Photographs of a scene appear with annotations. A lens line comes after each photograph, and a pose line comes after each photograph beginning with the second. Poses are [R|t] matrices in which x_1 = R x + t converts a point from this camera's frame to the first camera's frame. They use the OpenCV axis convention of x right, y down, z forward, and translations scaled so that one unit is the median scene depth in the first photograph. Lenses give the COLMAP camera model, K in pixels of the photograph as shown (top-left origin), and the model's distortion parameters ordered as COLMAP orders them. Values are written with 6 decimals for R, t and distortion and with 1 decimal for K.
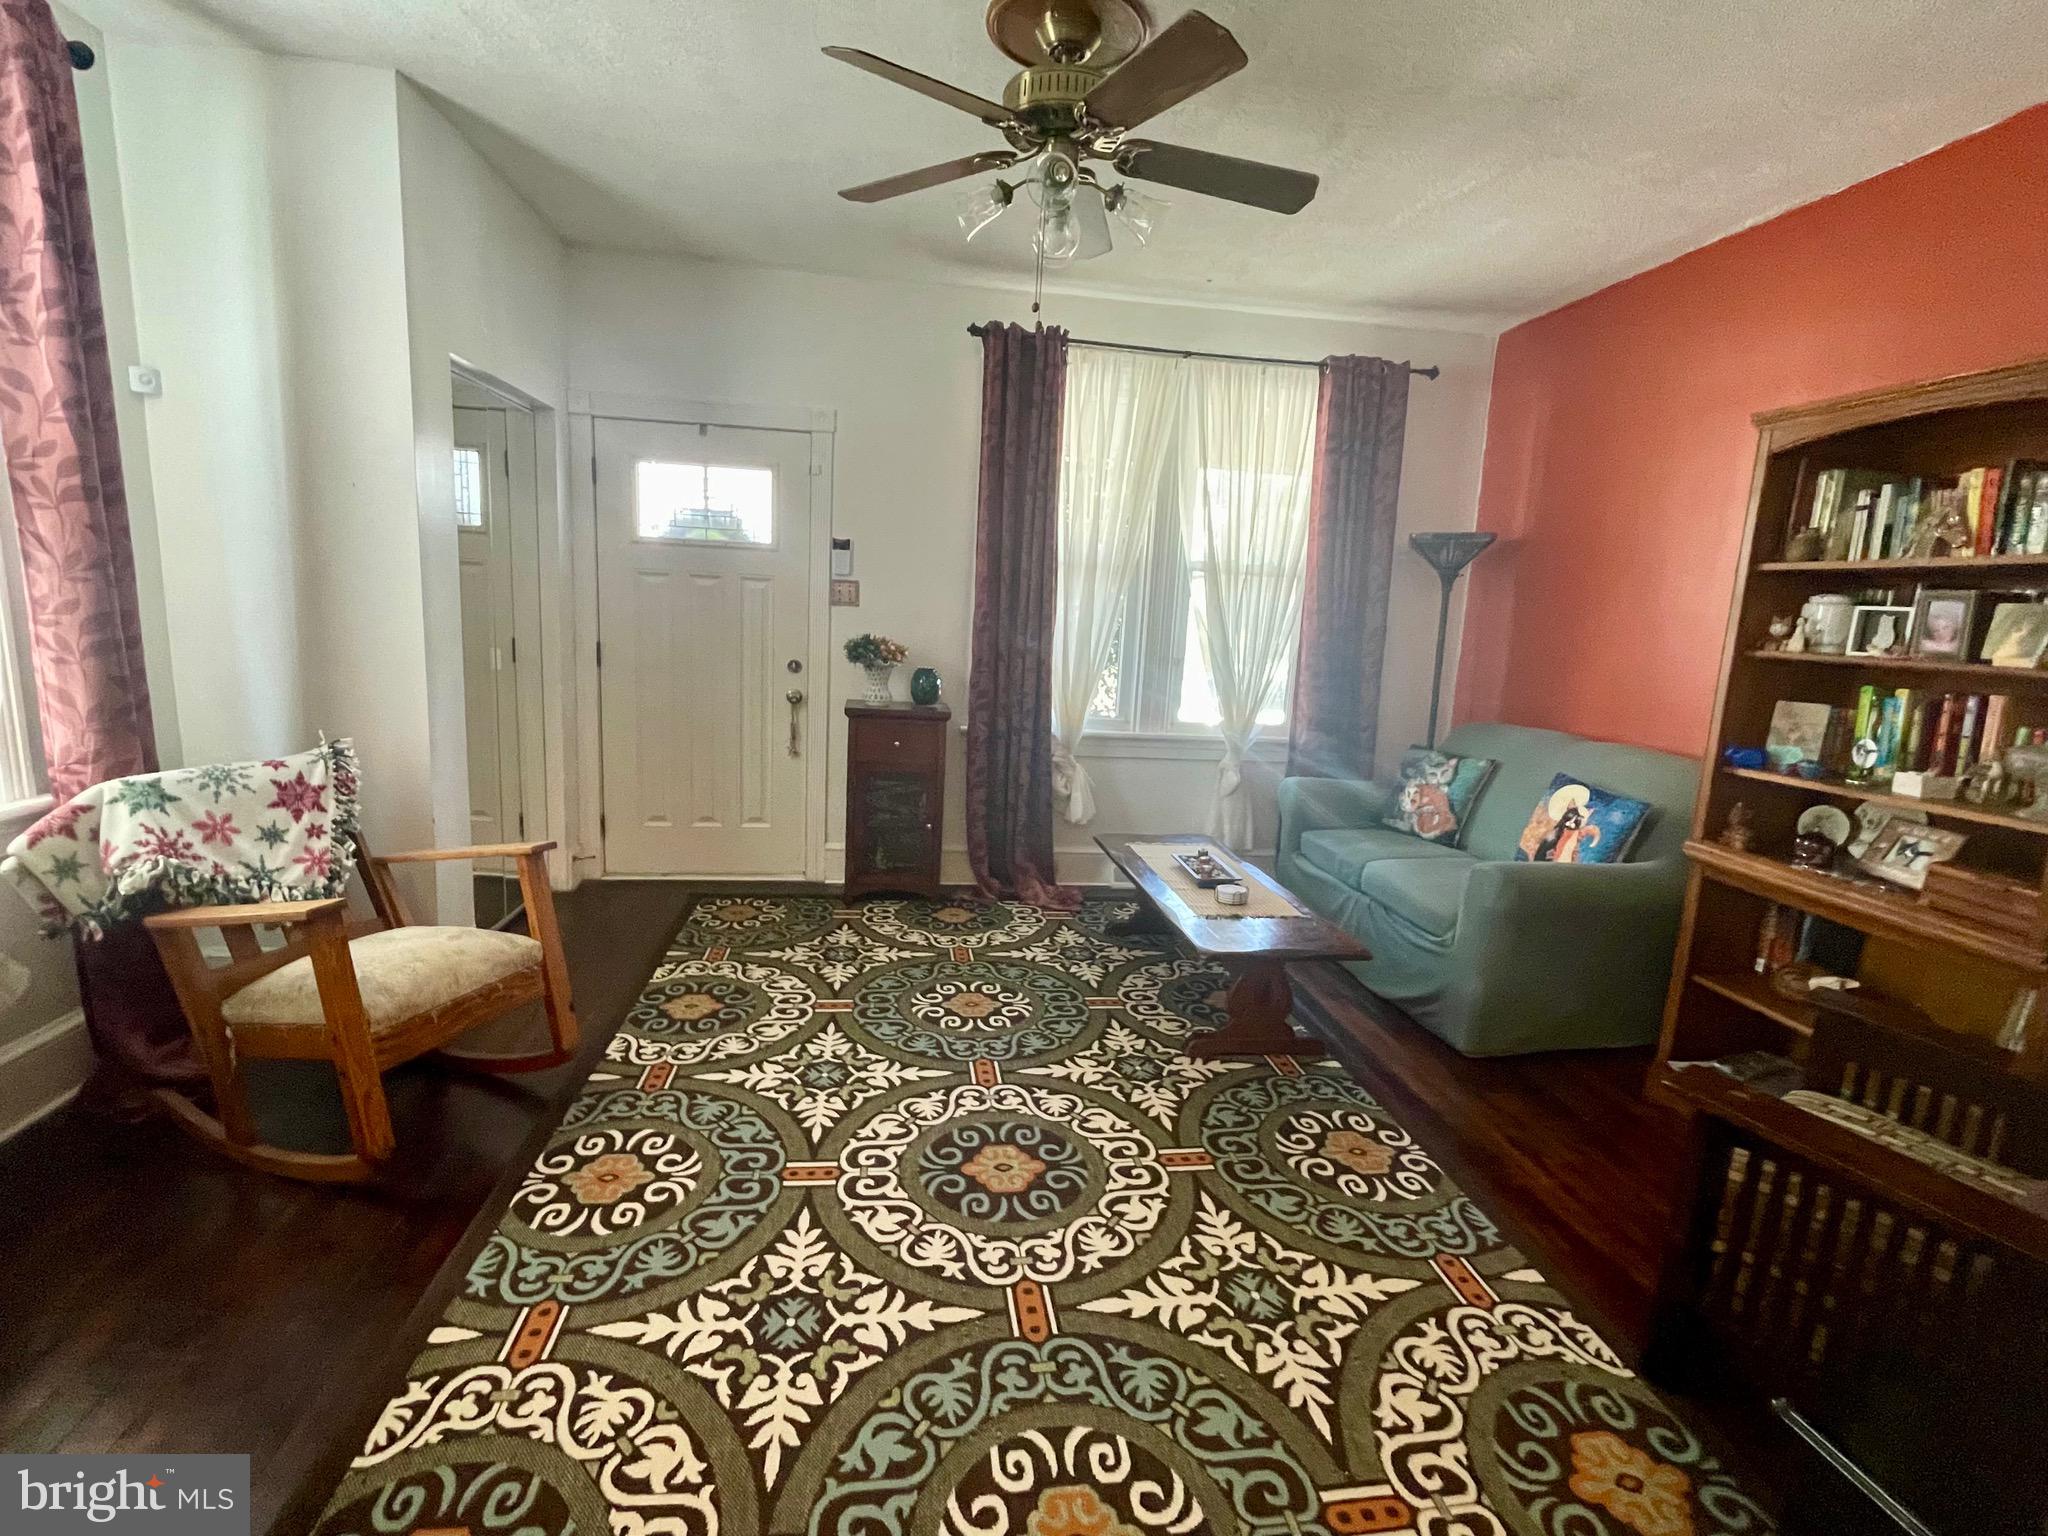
lens RADIAL K [[964.2, 0, 1049.3], [0, 964.2, 709.0], [0, 0, 1]] dist [-0.001396, -0.001739]
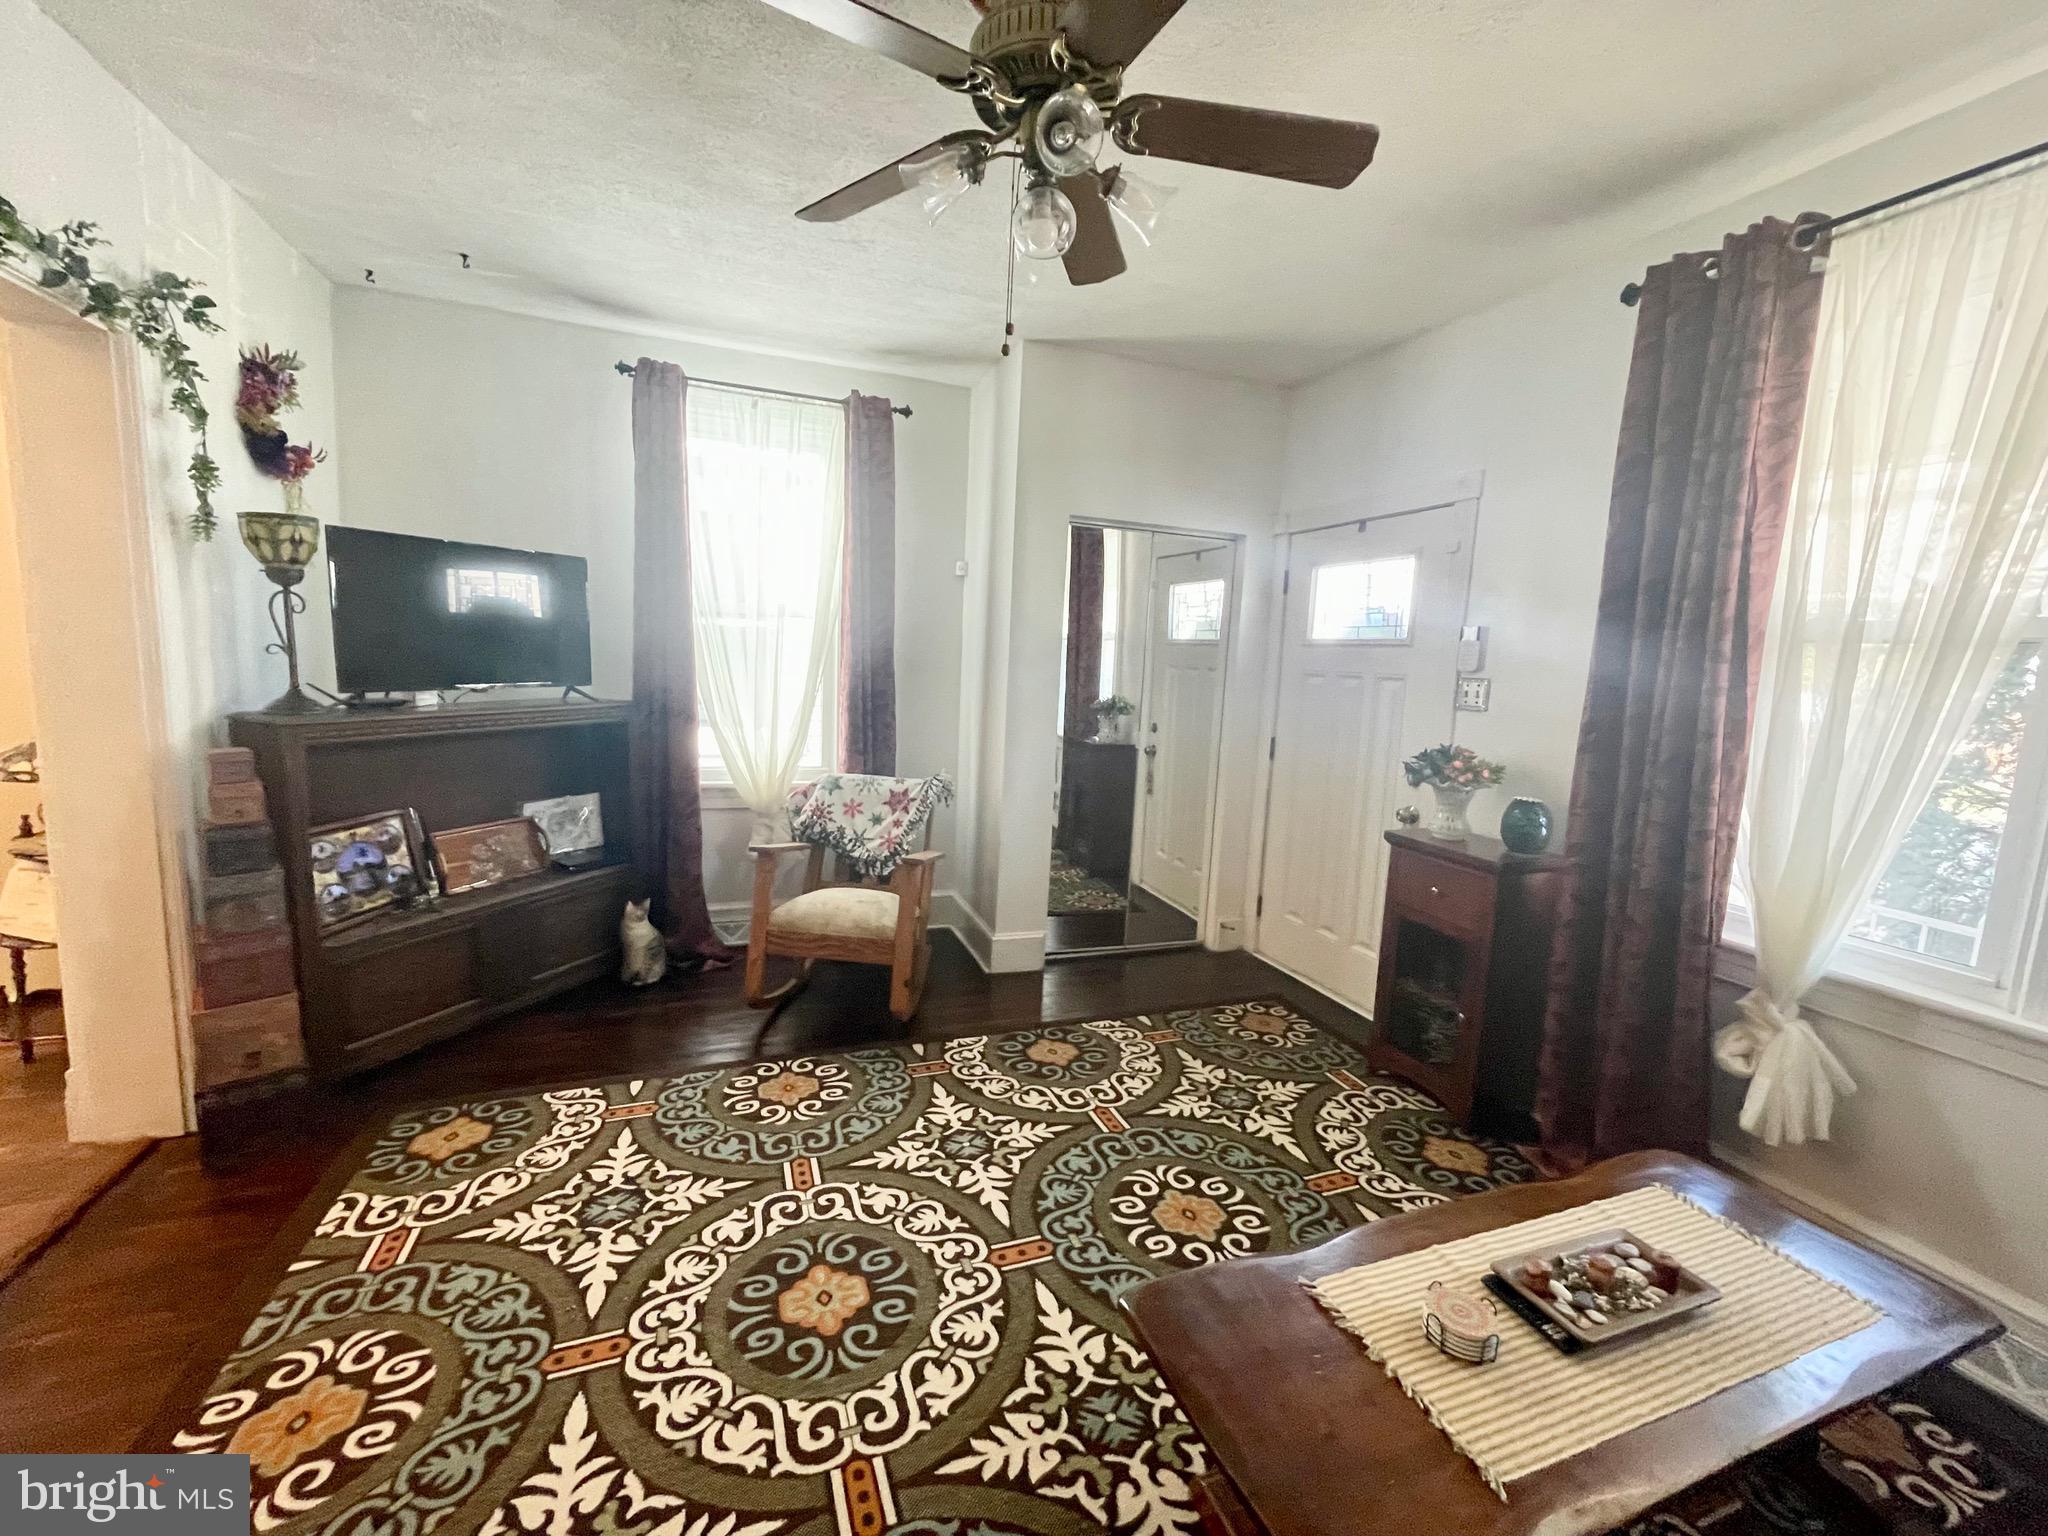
lens RADIAL K [[822.1, 0, 1011.6], [0, 822.1, 773.5], [0, 0, 1]] dist [-0.004372, -0.000074]
pose [[0.213097, 0.107679, -0.971079, 0.542471], [-0.153048, 0.985317, 0.075673, -0.081642], [0.964969, 0.132496, 0.226448, 0.721989]]
